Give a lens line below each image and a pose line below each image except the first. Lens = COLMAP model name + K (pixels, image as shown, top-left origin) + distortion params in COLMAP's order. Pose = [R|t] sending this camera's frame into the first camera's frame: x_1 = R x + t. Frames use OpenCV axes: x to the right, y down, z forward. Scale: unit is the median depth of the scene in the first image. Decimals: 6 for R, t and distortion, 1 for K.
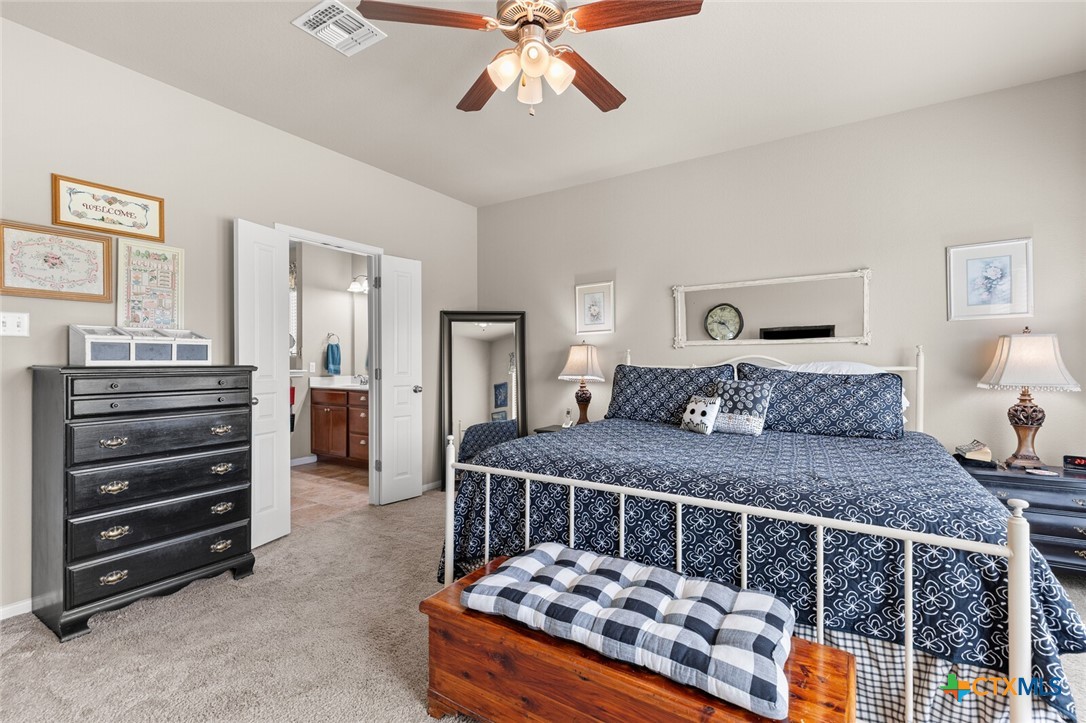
lens RADIAL K [[491.3, 0, 544.9], [0, 491.3, 358.3], [0, 0, 1]] dist [0.008387, -0.001761]
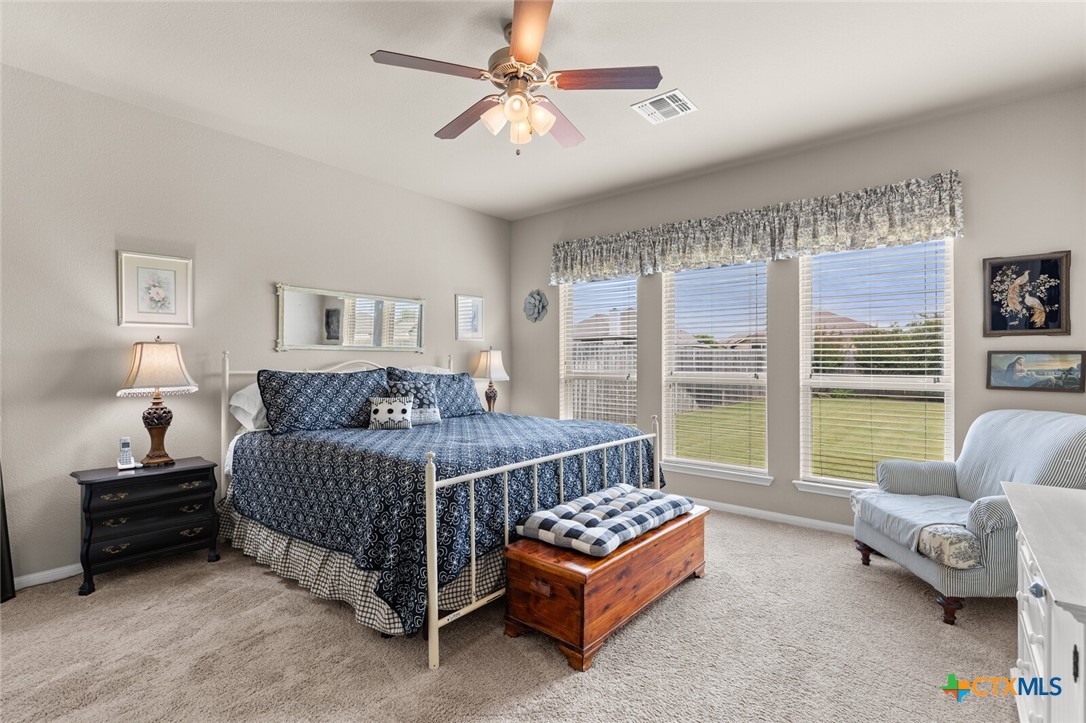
lens RADIAL K [[512.3, 0, 537.0], [0, 512.3, 359.2], [0, 0, 1]] dist [0.002817, 0.000041]
pose [[0.128405, 0.011948, 0.991650, -0.483639], [-0.001751, 0.999929, -0.011821, 0.003211], [-0.991720, -0.000219, 0.128416, 0.321564]]
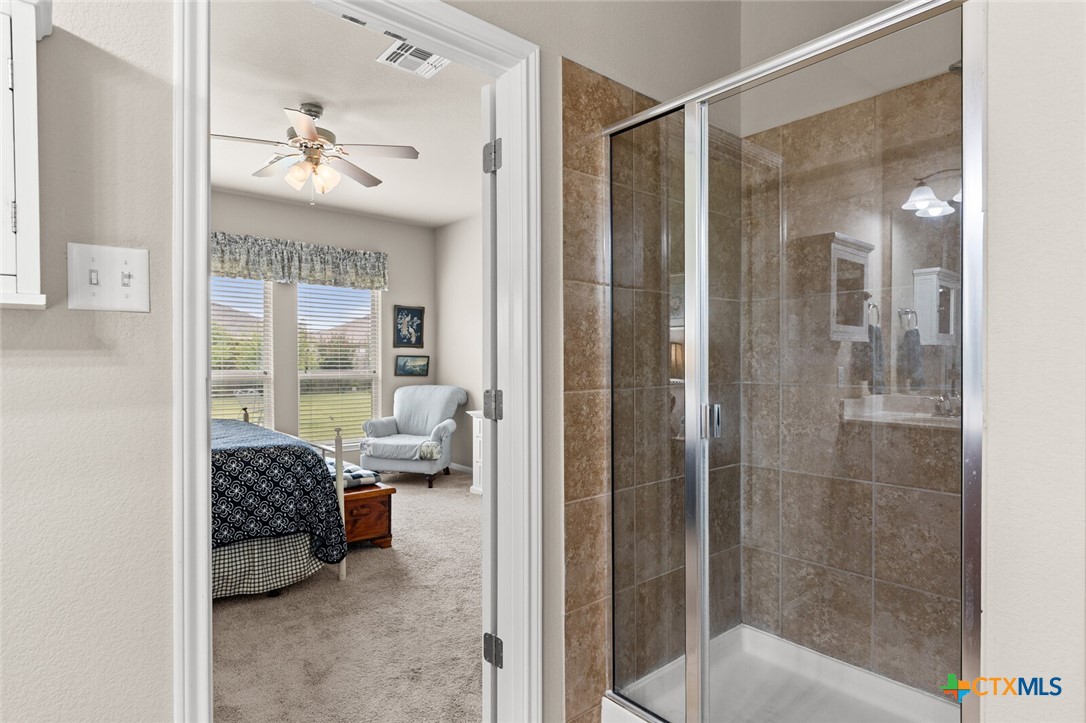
lens RADIAL K [[578.9, 0, 547.7], [0, 578.9, 366.9], [0, 0, 1]] dist [-0.004029, -0.000321]
pose [[-0.957066, 0.002241, 0.289863, -0.495990], [0.004307, 0.999970, 0.006488, 0.003990], [-0.289839, 0.007458, -0.957046, 0.994821]]
